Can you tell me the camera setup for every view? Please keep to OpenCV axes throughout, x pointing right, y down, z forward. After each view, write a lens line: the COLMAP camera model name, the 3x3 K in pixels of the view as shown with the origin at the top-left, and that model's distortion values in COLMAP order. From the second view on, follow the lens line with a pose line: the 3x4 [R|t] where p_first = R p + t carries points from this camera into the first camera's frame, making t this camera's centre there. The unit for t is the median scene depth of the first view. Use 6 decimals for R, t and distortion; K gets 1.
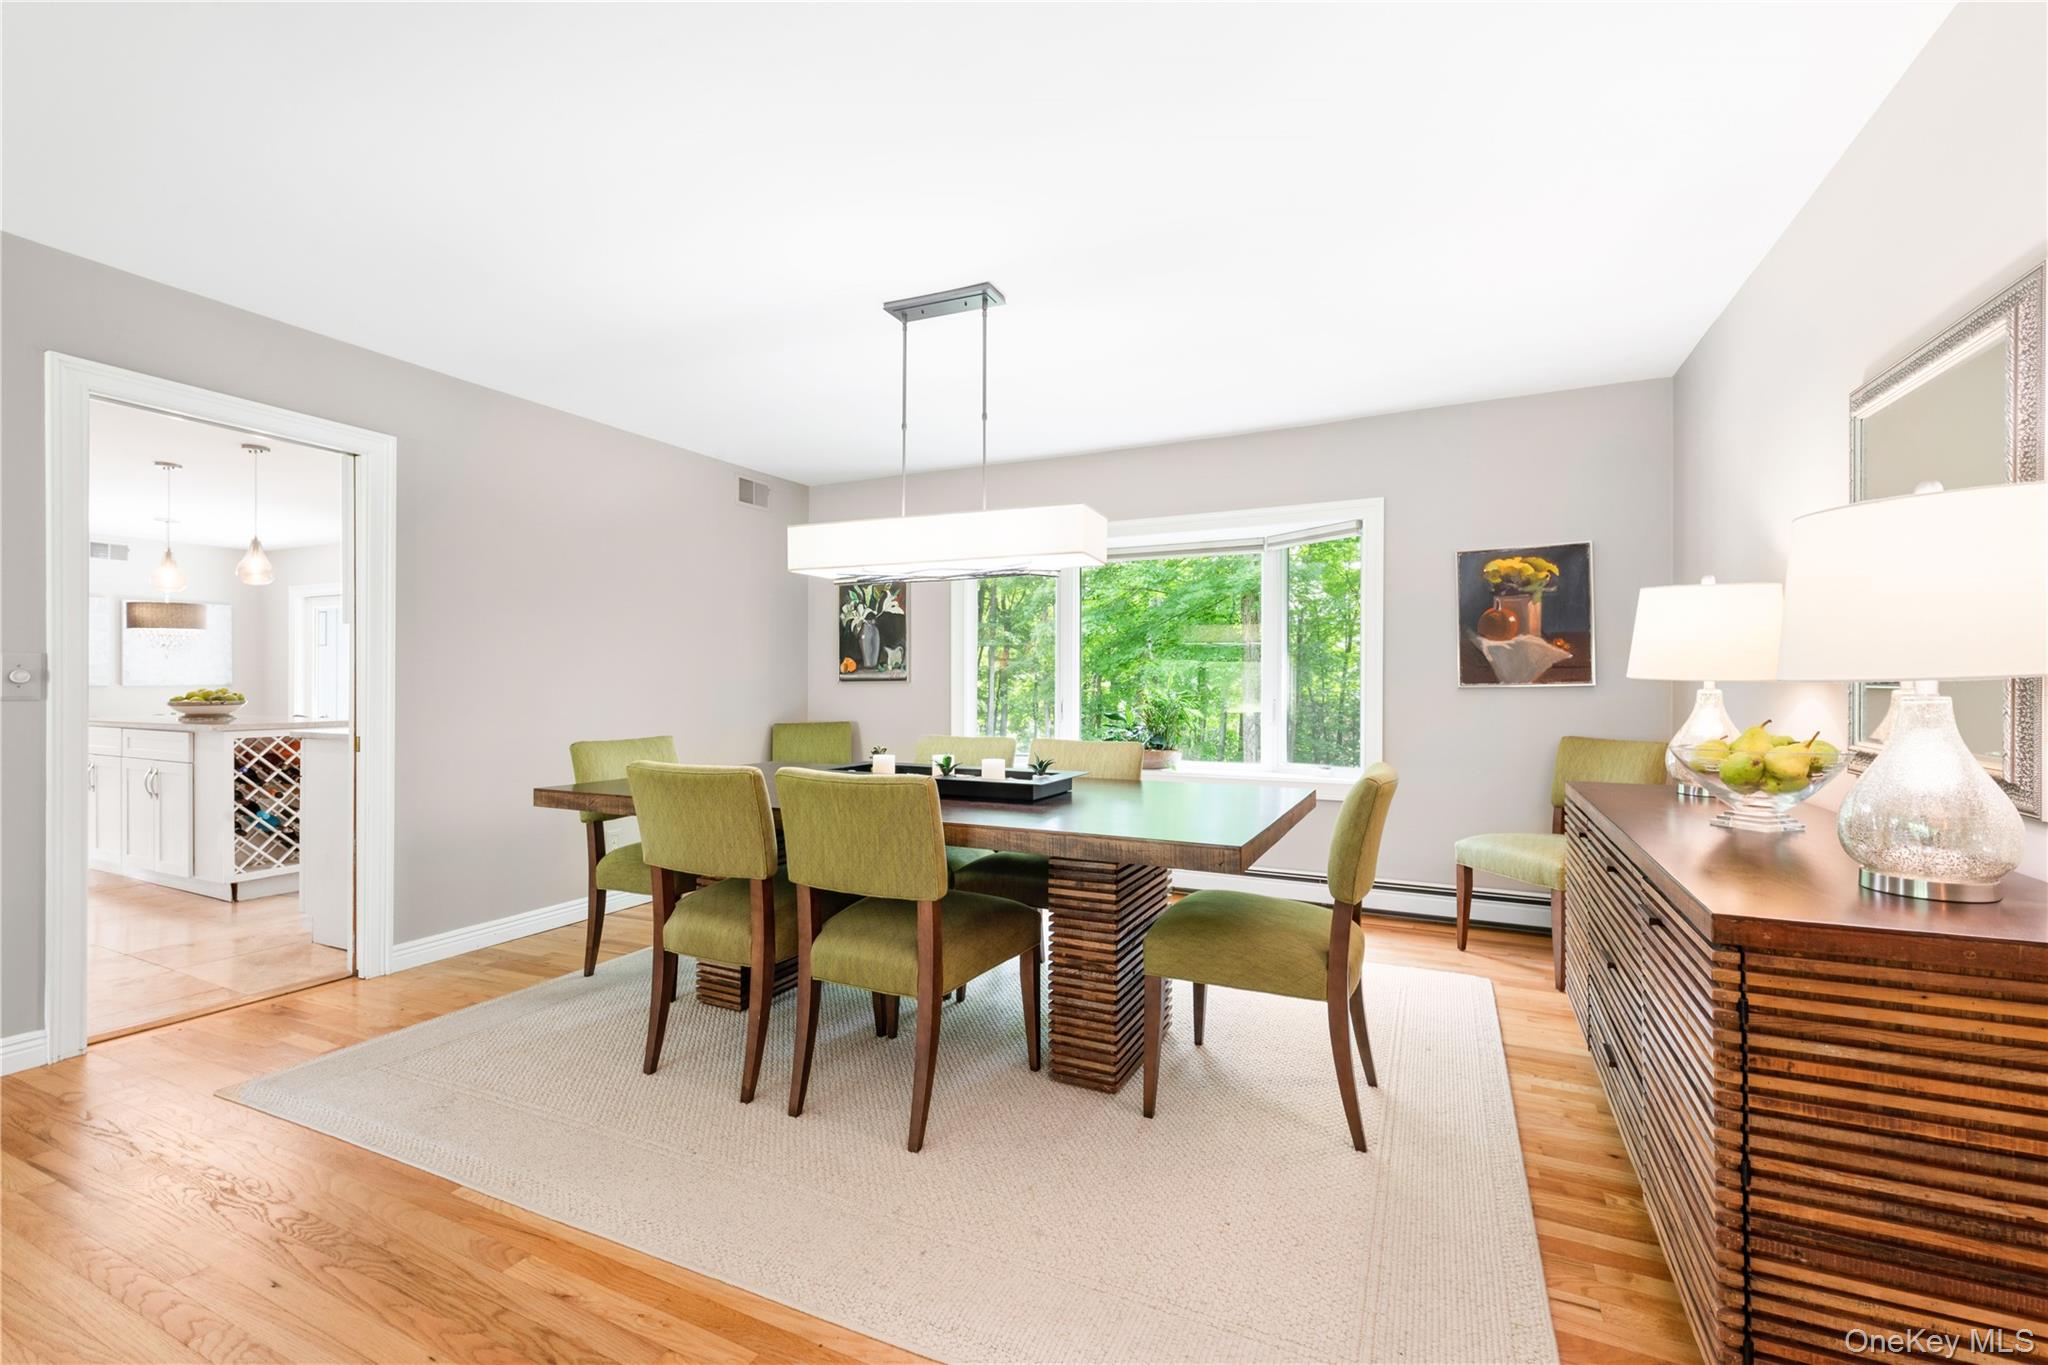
lens RADIAL K [[864.0, 0, 1024.9], [0, 864.0, 678.6], [0, 0, 1]] dist [0.003539, 0.000126]
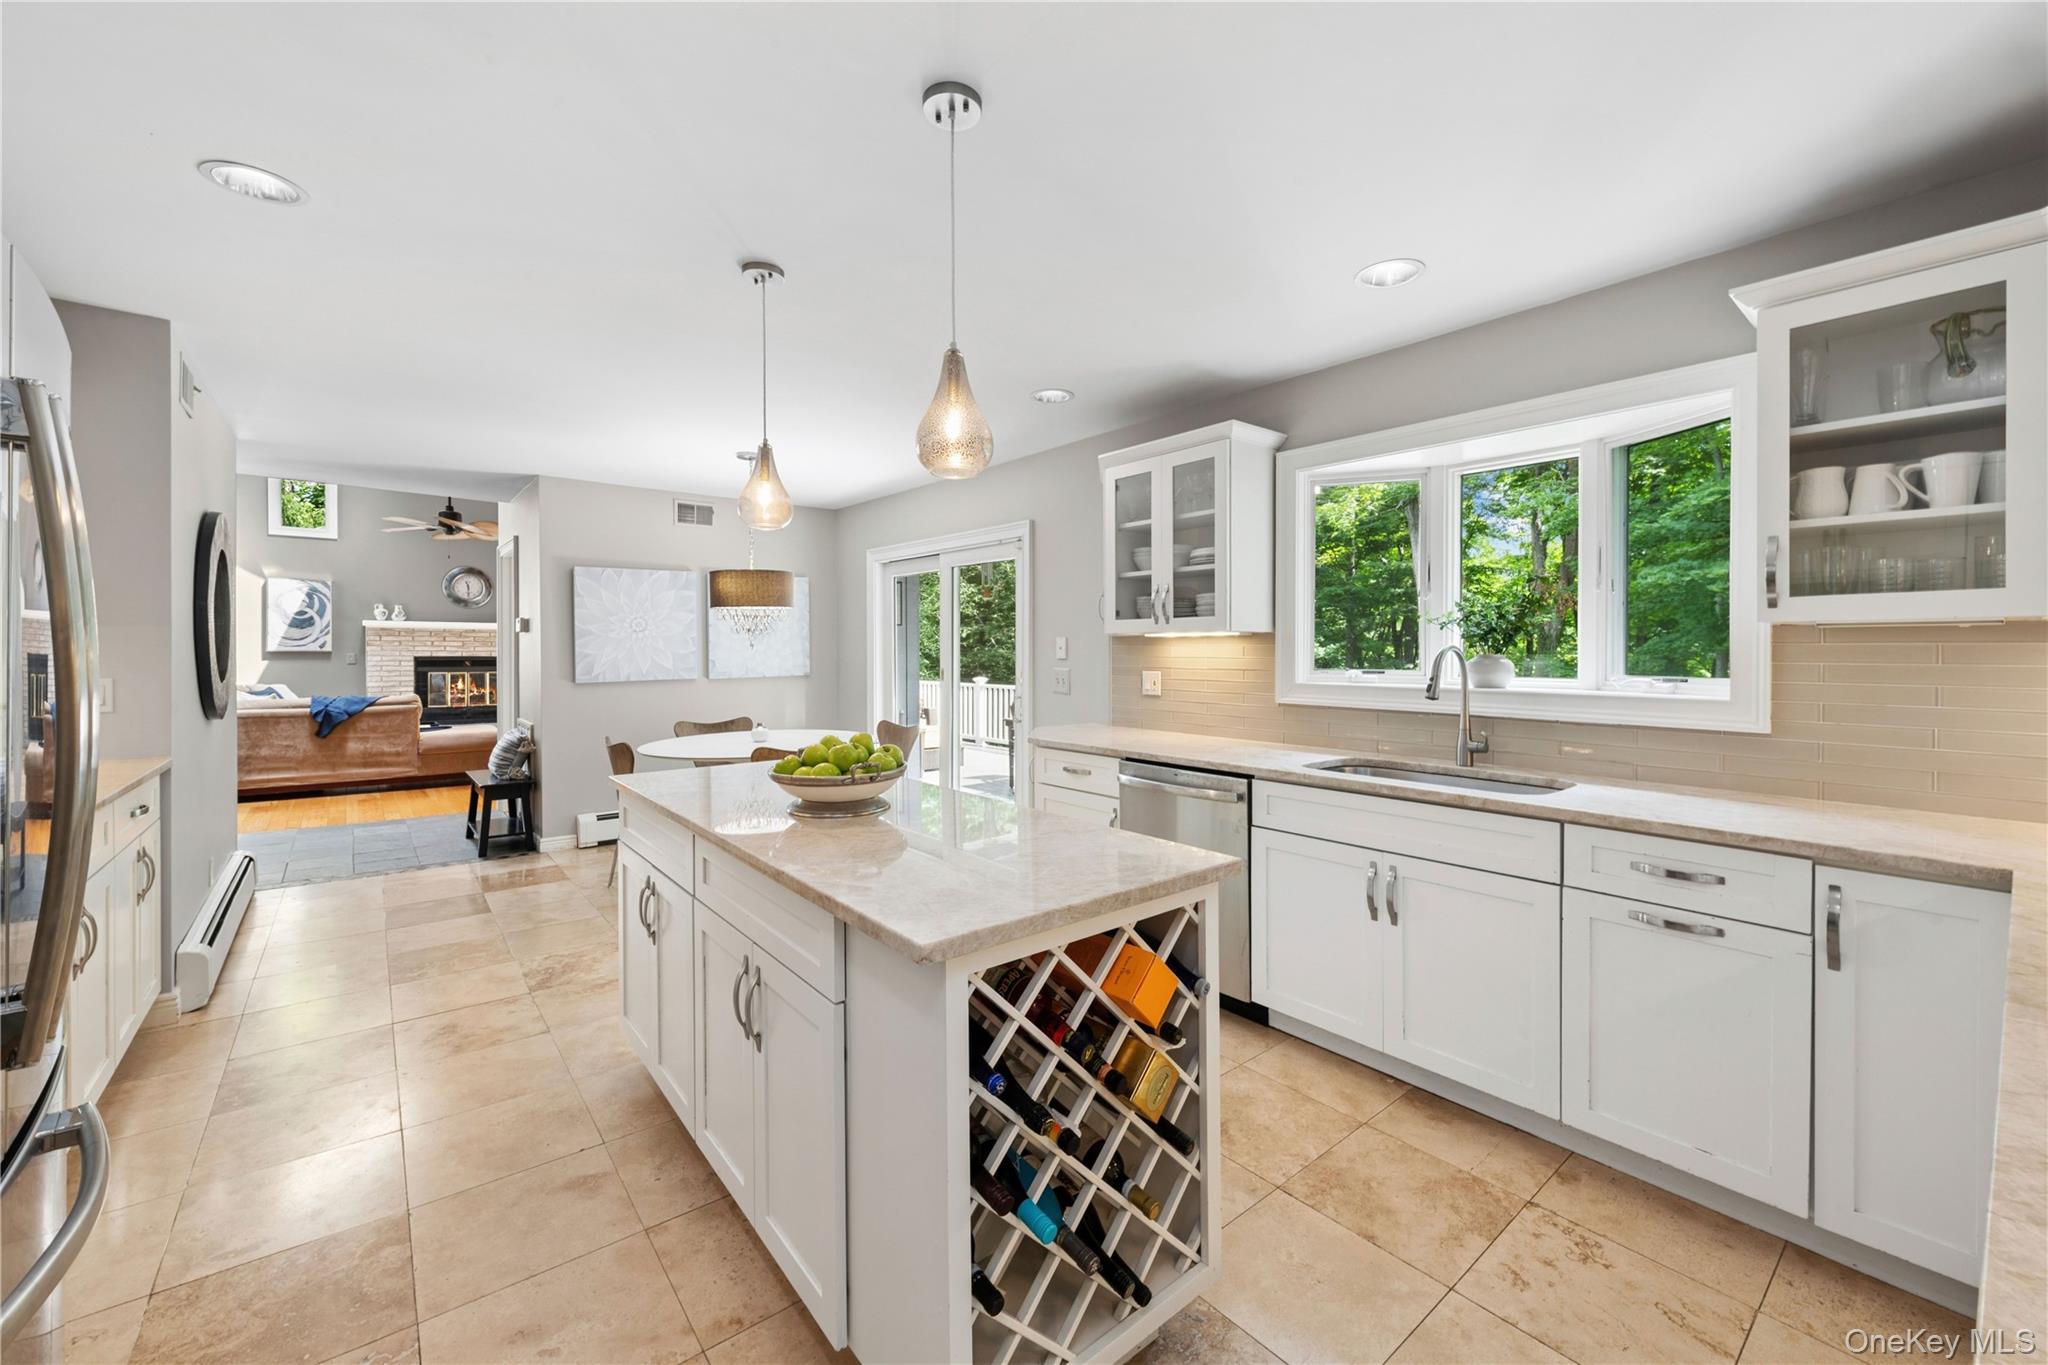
lens RADIAL K [[816.2, 0, 1032.5], [0, 816.2, 658.2], [0, 0, 1]] dist [0.002641, -0.000997]
pose [[0.906279, 0.002460, -0.422672, -0.694526], [0.003758, 0.999897, 0.013876, -0.034186], [0.422663, -0.014164, 0.906176, 0.682878]]
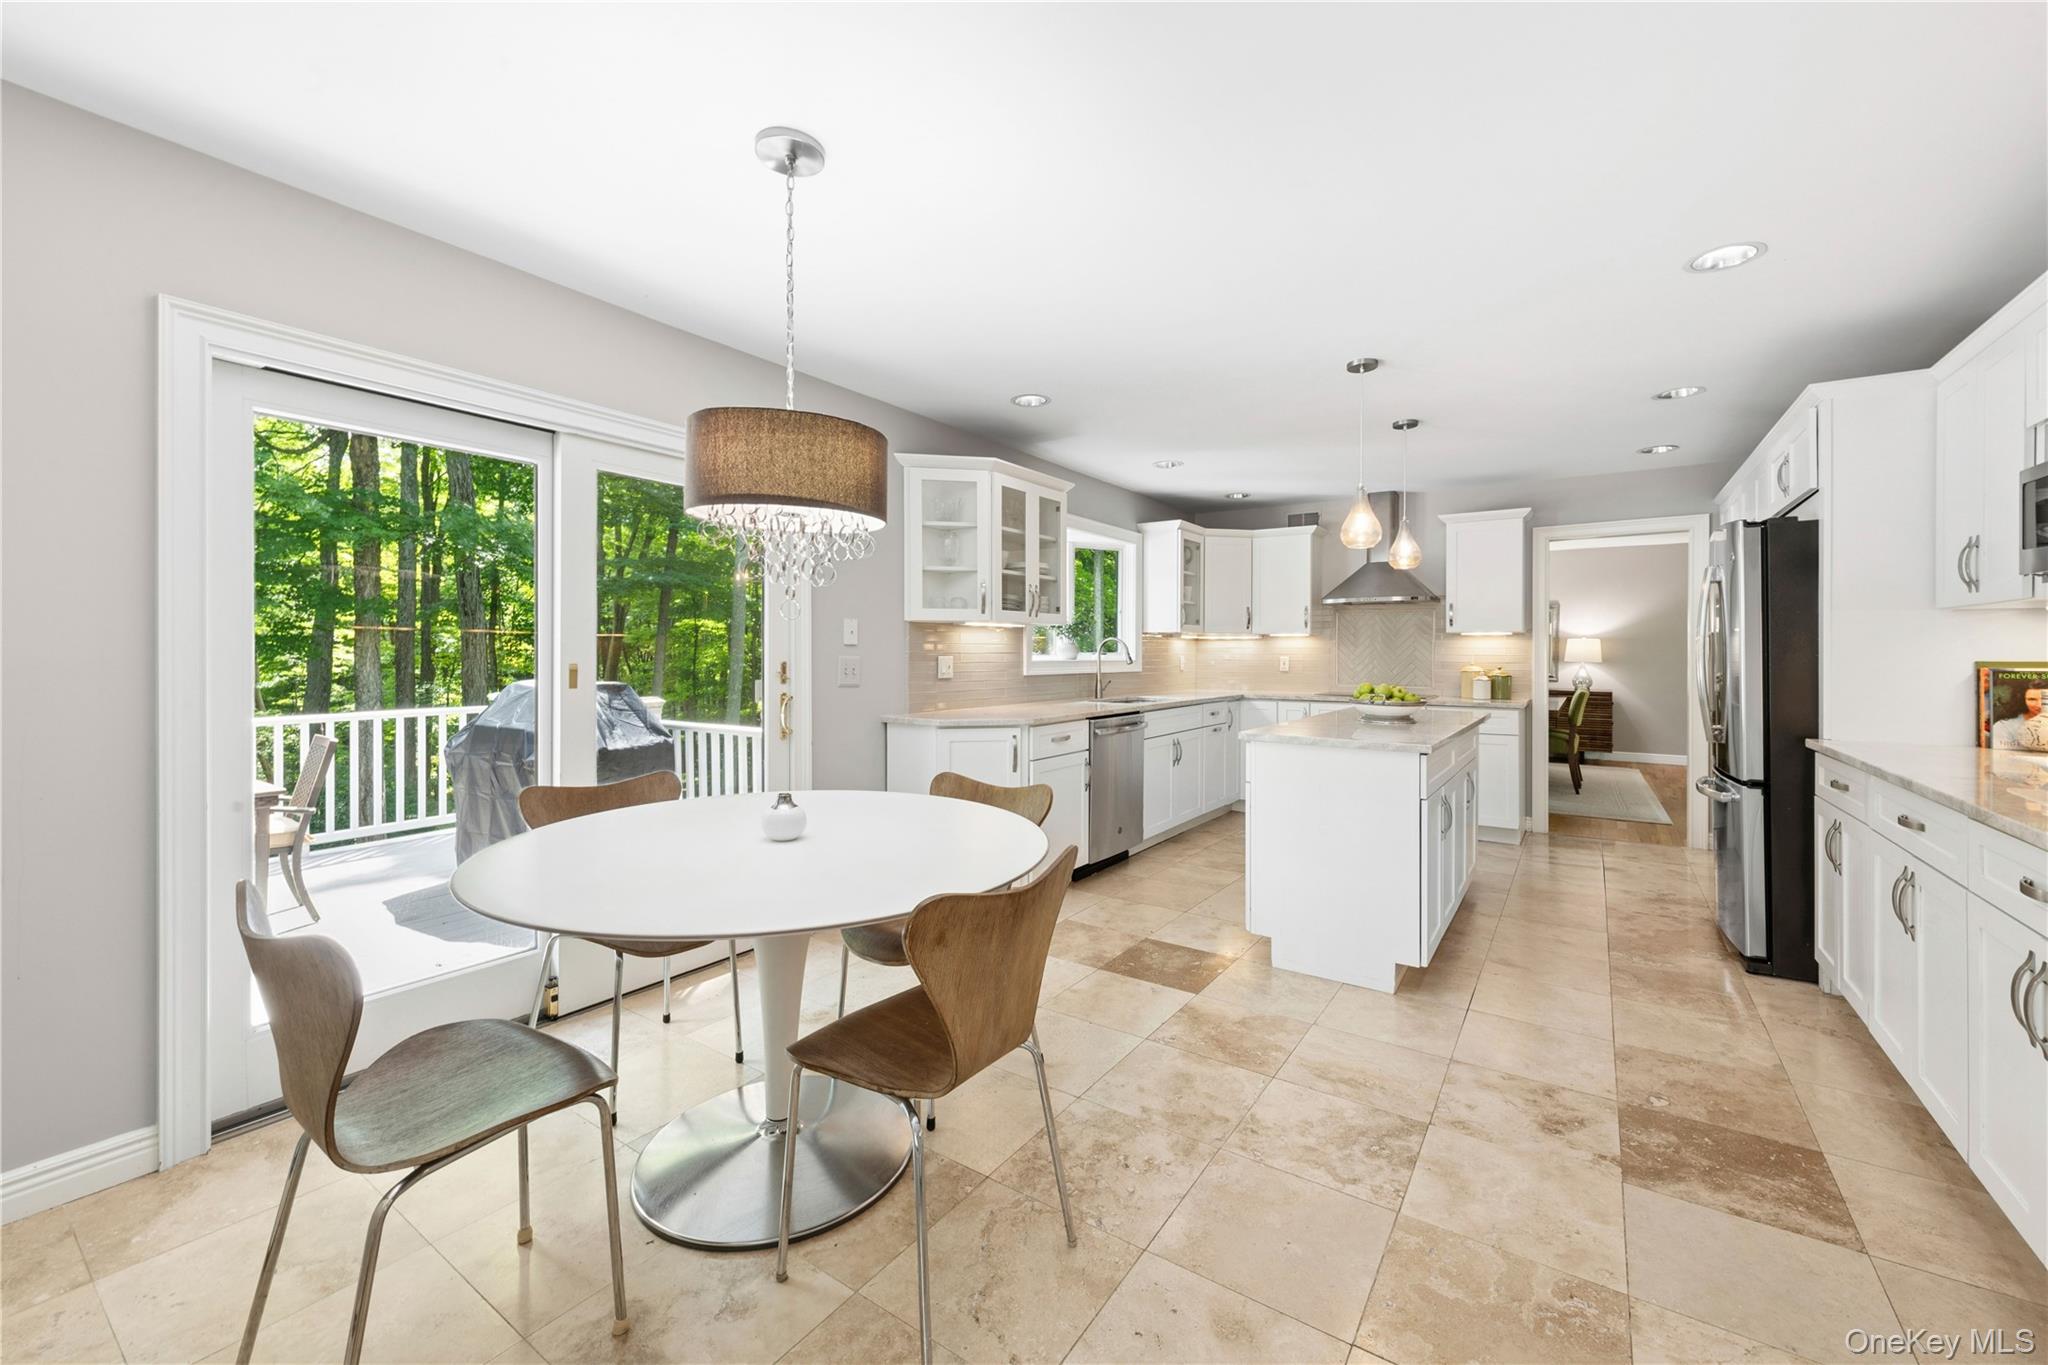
lens RADIAL K [[816.2, 0, 1032.2], [0, 816.2, 650.7], [0, 0, 1]] dist [0.002641, -0.000997]
pose [[0.153017, -0.006146, 0.988205, -1.215703], [-0.009257, 0.999928, 0.007652, -0.028816], [-0.988180, -0.010319, 0.152949, 0.948219]]
